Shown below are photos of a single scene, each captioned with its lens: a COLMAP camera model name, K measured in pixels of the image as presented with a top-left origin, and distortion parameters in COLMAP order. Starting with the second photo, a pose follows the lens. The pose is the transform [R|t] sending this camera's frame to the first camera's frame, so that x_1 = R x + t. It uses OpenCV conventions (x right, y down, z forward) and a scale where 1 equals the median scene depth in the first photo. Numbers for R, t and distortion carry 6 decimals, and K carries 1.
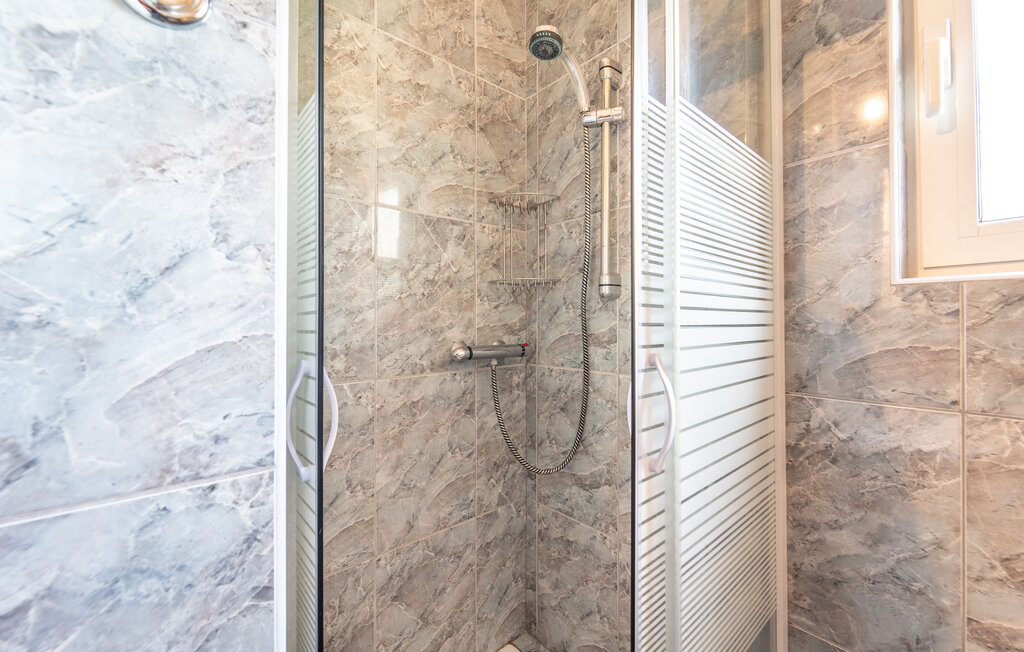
lens RADIAL K [[416.2, 0, 513.2], [0, 416.2, 313.8], [0, 0, 1]] dist [0.001495, 0.000023]
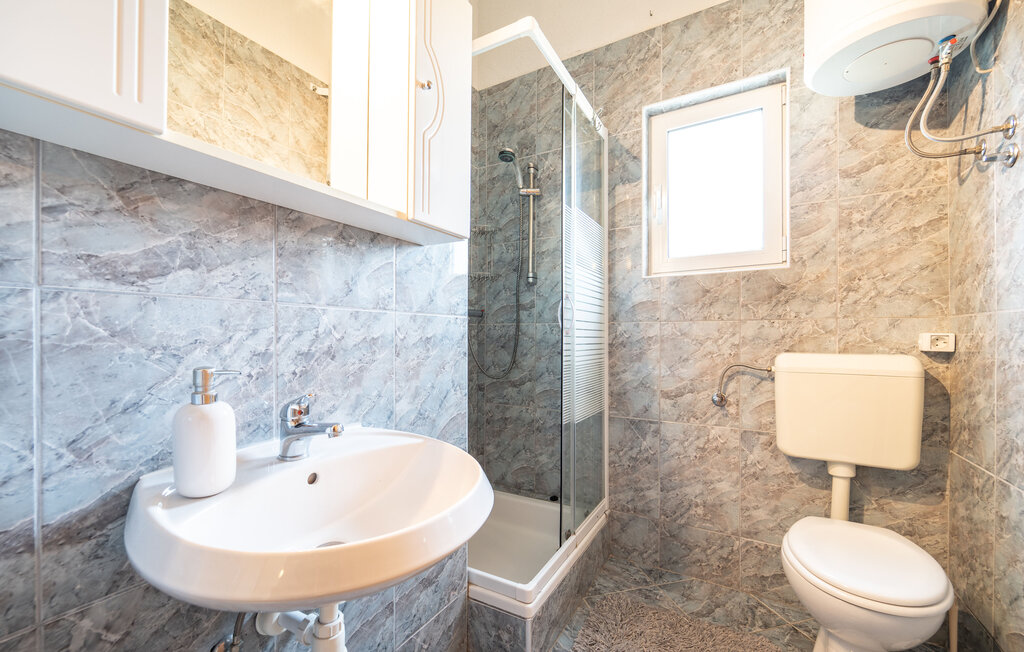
lens RADIAL K [[416.2, 0, 513.2], [0, 416.2, 313.8], [0, 0, 1]] dist [0.001495, 0.000023]
pose [[0.945419, 0.025773, 0.324835, -0.479692], [-0.014543, 0.999211, -0.036952, 0.172346], [-0.325531, 0.030211, 0.945048, -0.808533]]
